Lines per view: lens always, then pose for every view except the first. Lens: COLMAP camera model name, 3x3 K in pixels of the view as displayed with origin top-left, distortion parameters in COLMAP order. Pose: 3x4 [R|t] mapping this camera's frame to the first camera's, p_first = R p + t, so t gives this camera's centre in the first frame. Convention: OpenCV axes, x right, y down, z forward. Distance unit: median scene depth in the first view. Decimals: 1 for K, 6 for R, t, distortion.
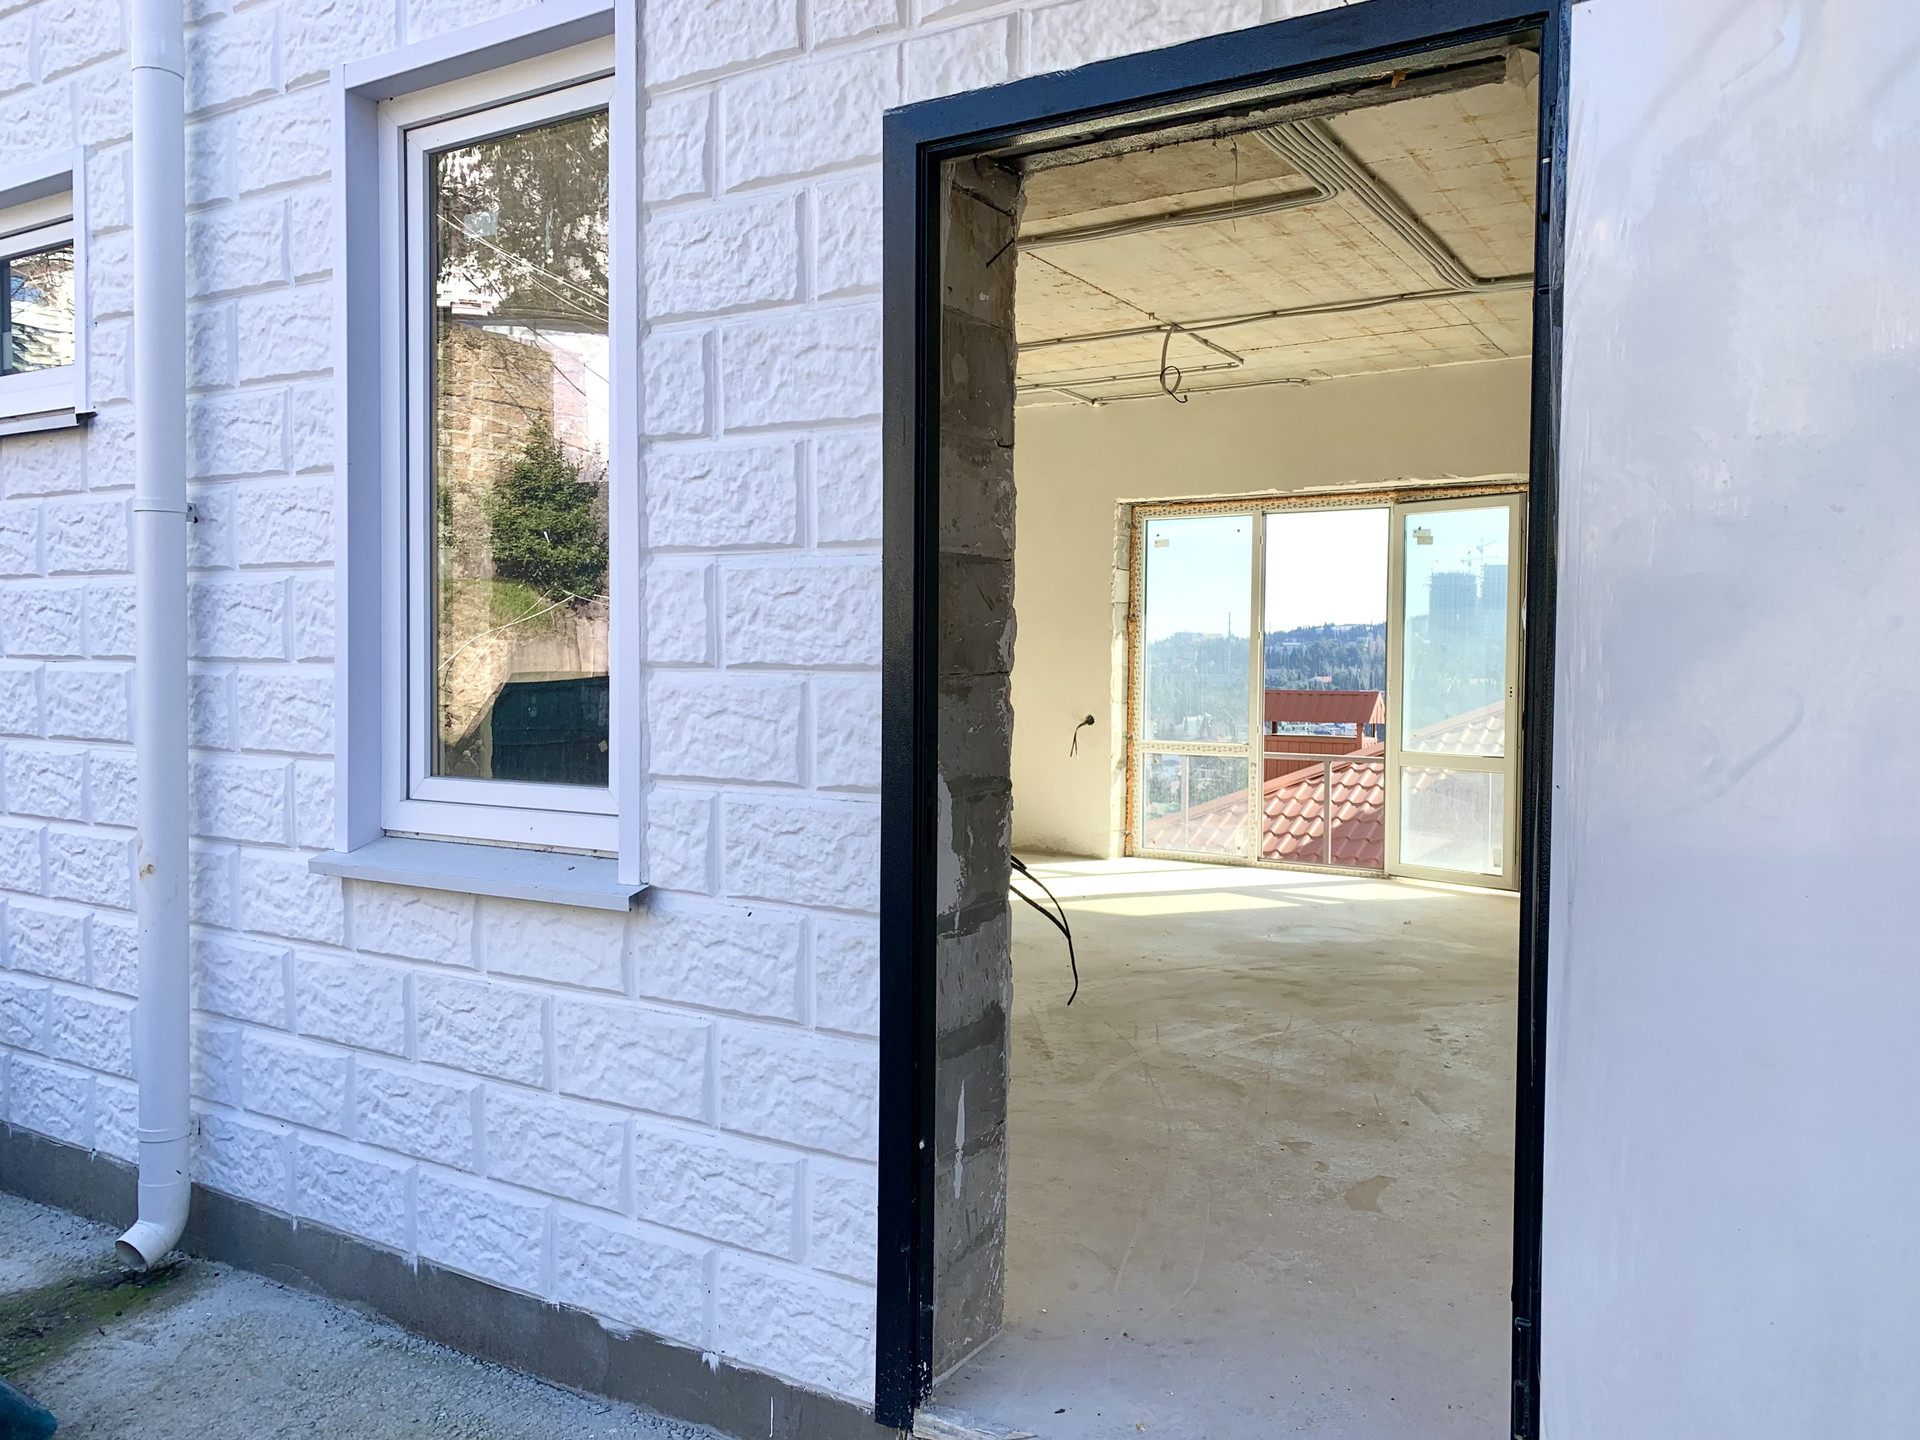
lens RADIAL K [[1458.0, 0, 950.7], [0, 1458.0, 727.8], [0, 0, 1]] dist [0.113572, -0.001491]
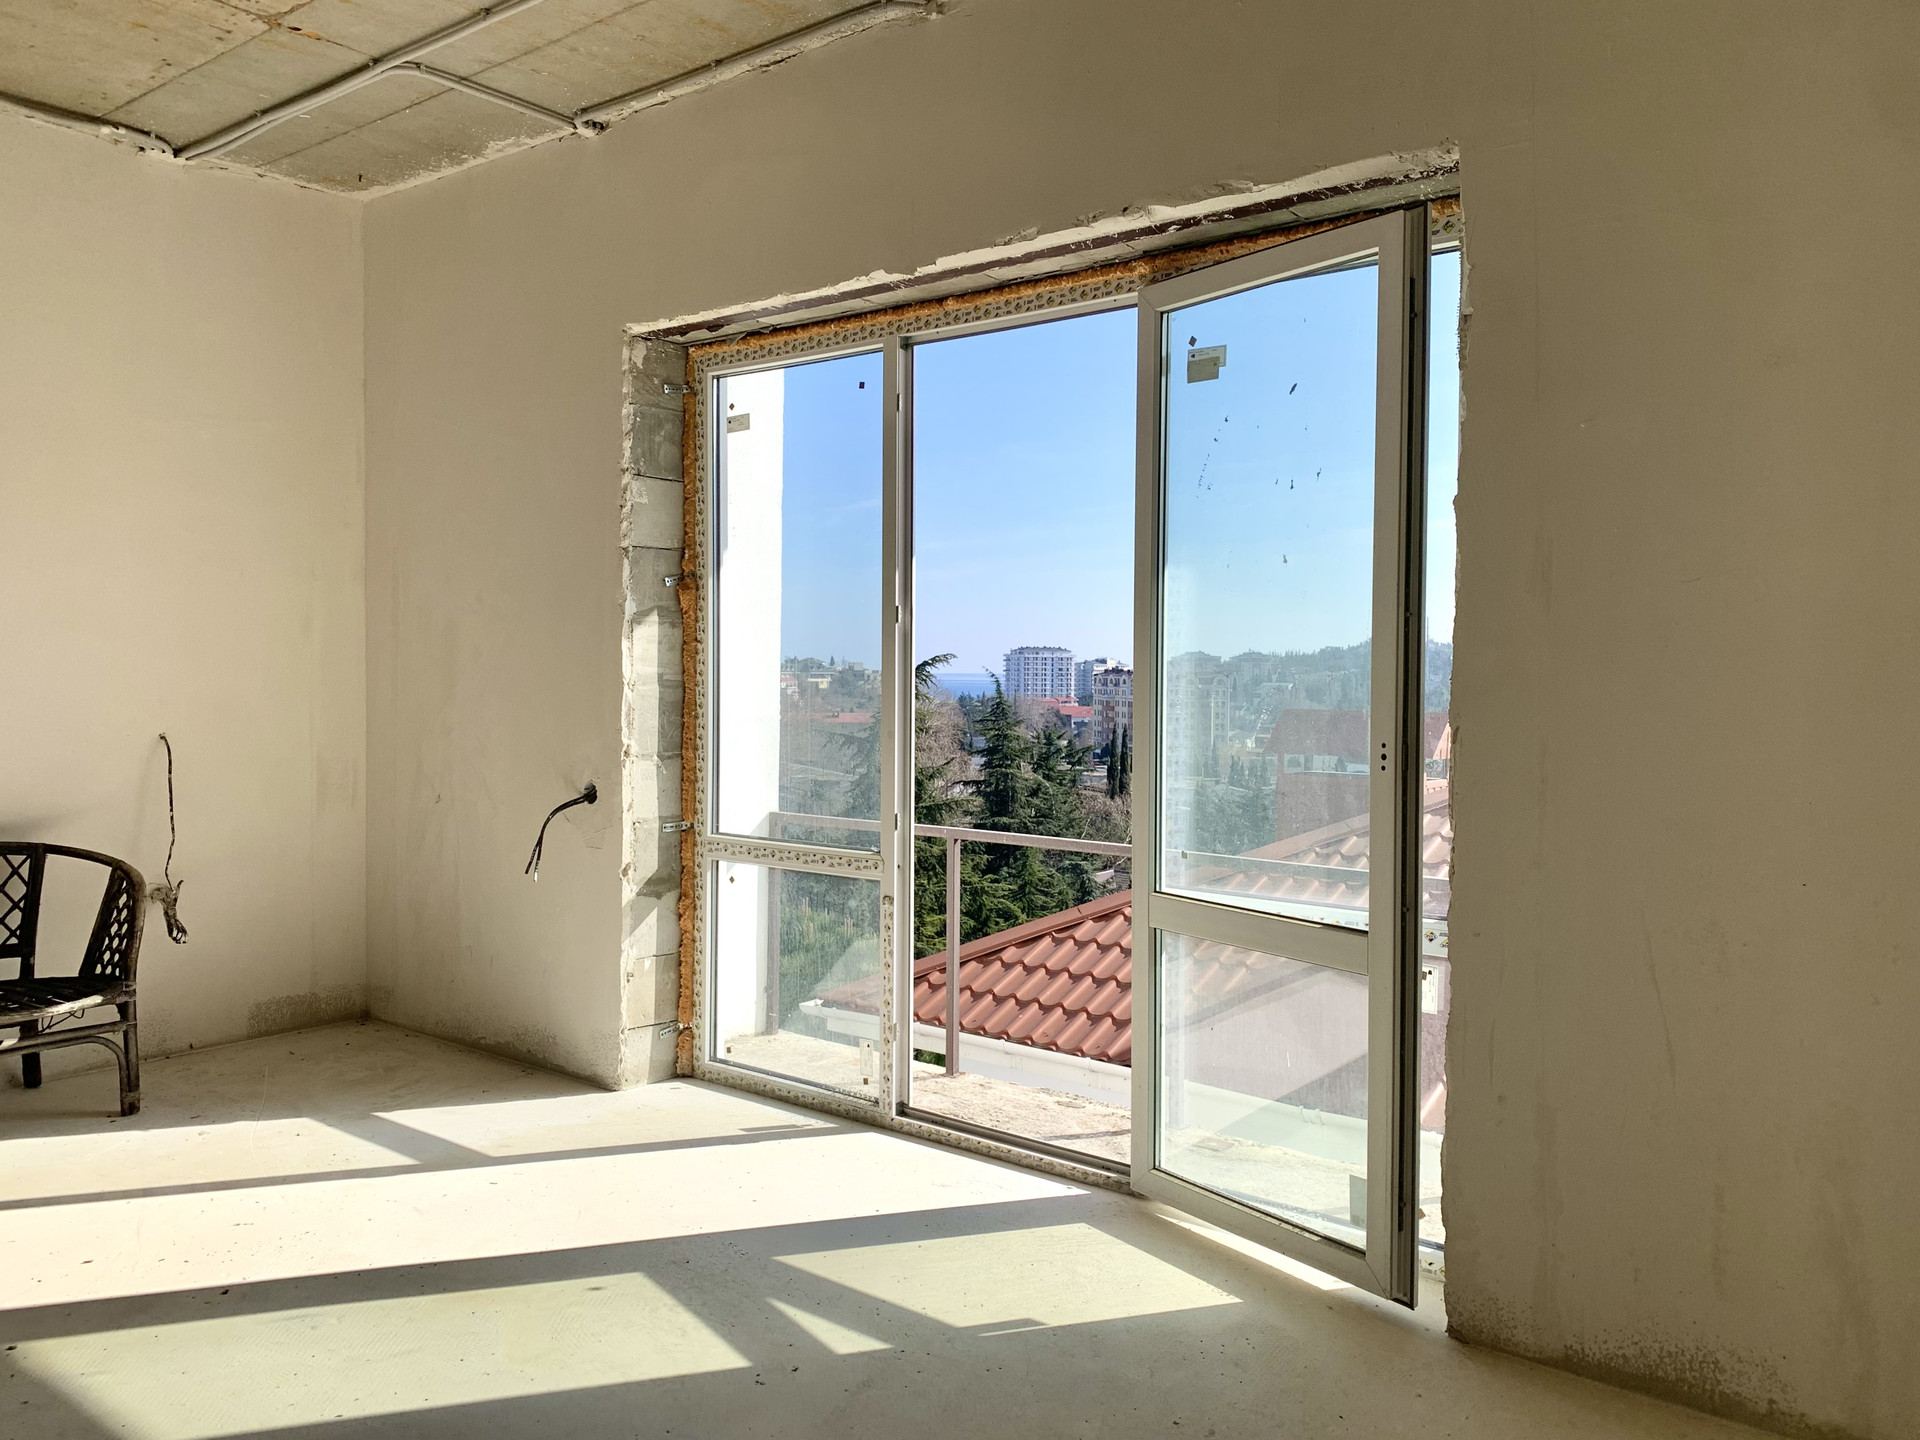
lens RADIAL K [[1476.3, 0, 960.0], [0, 1476.3, 720.0], [0, 0, 1]] dist [0.016682, -0.002299]
pose [[0.993497, 0.001616, -0.113846, 0.284111], [-0.002787, 0.999945, -0.010131, -0.026203], [0.113823, 0.010383, 0.993447, 0.559796]]
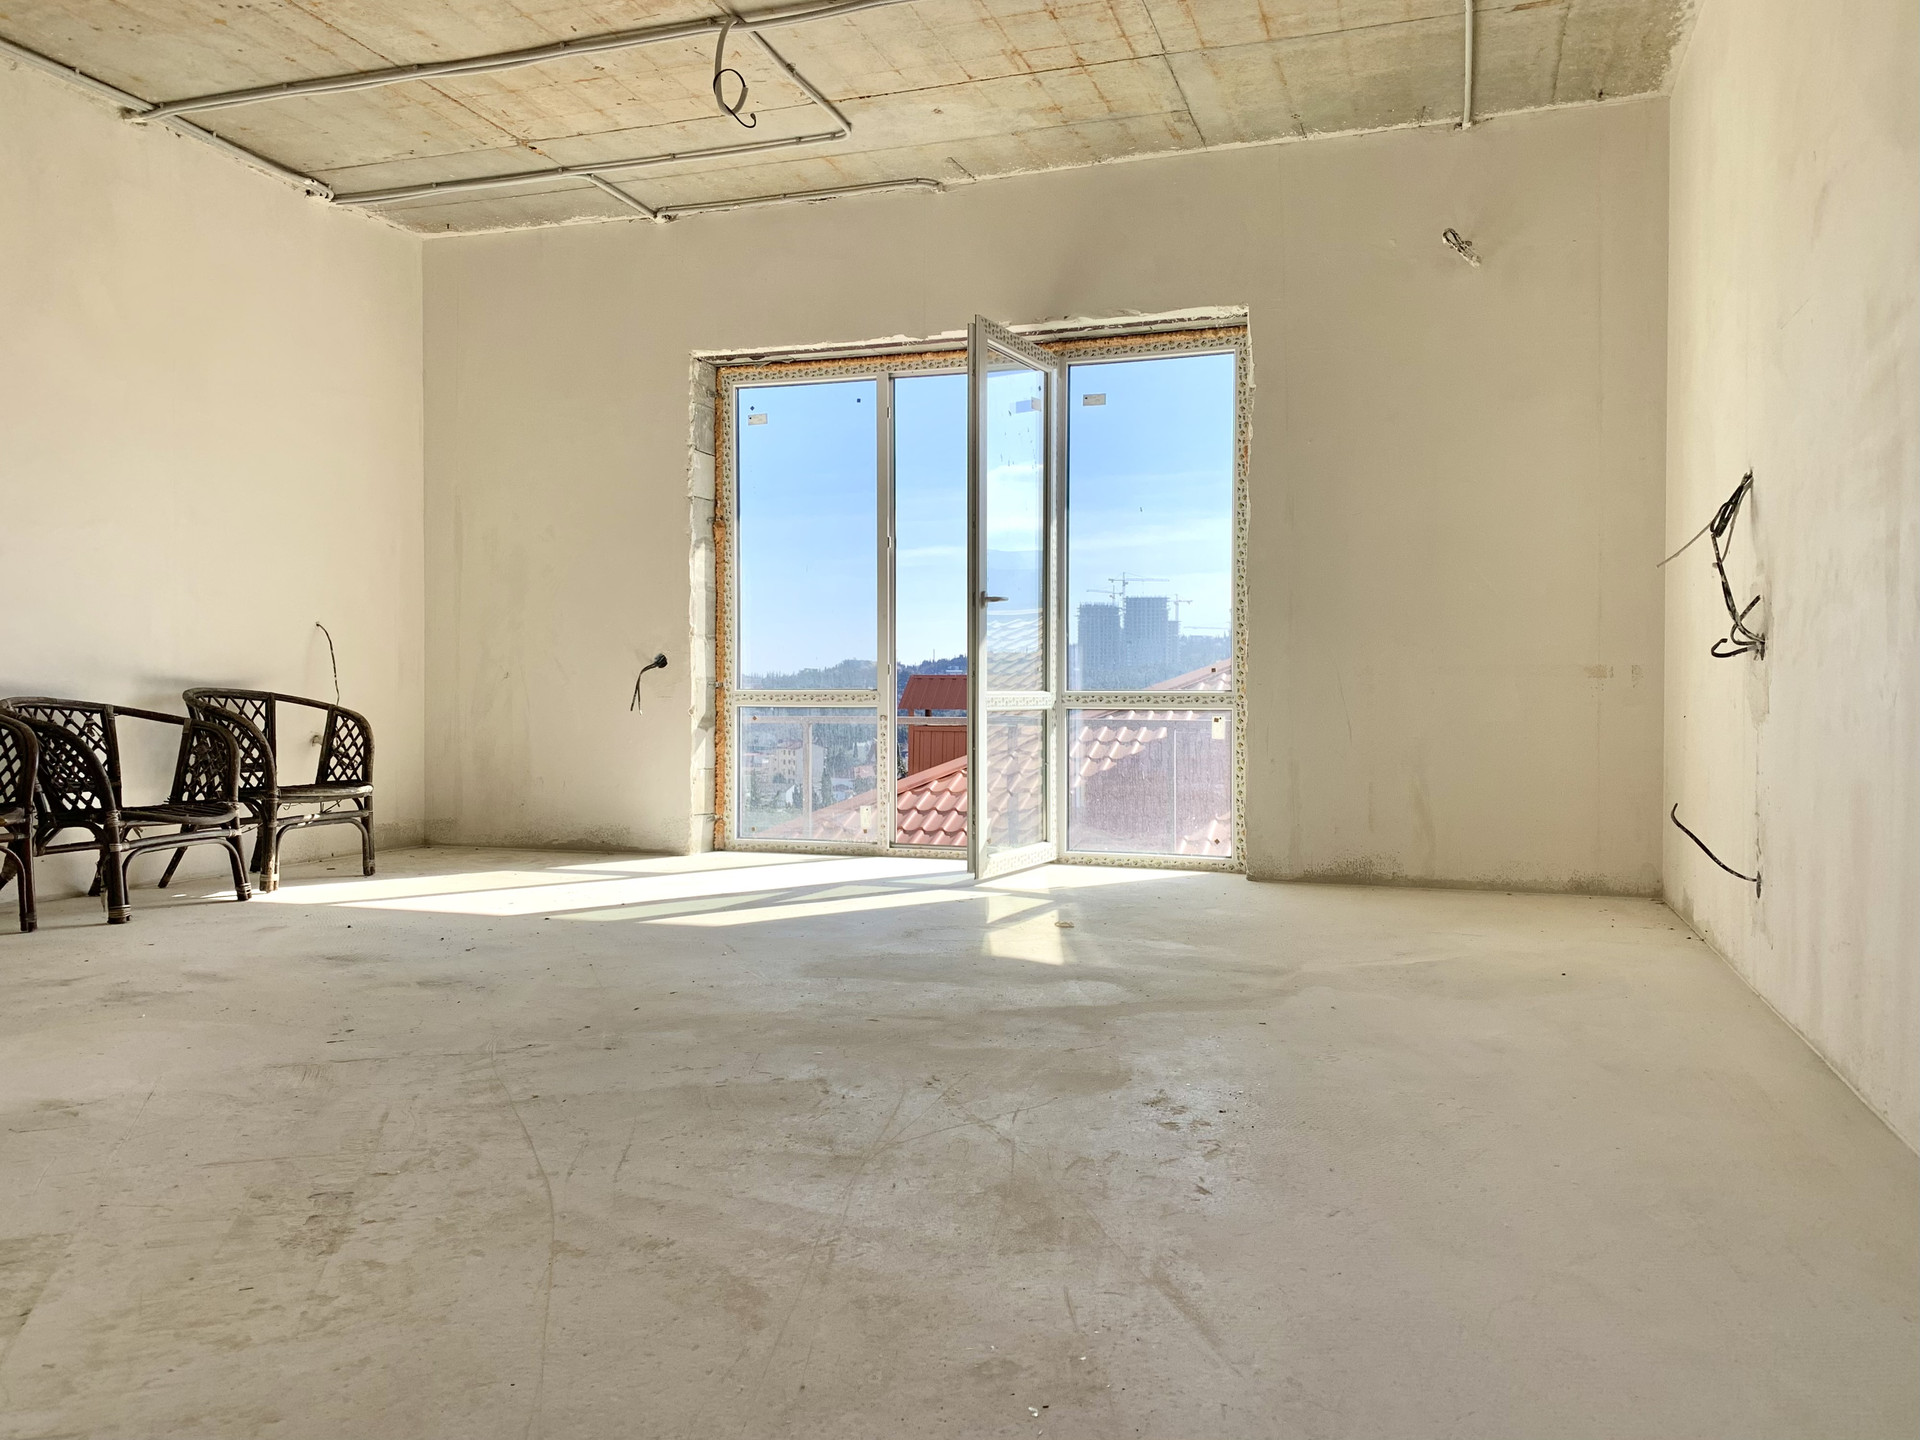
lens RADIAL K [[1455.5, 0, 960.1], [0, 1455.5, 754.3], [0, 0, 1]] dist [0.008188, -0.000978]
pose [[0.973291, -0.014407, 0.229123, 0.077388], [0.014577, 0.999893, 0.000953, 0.043863], [-0.229112, 0.002412, 0.973397, 0.284142]]
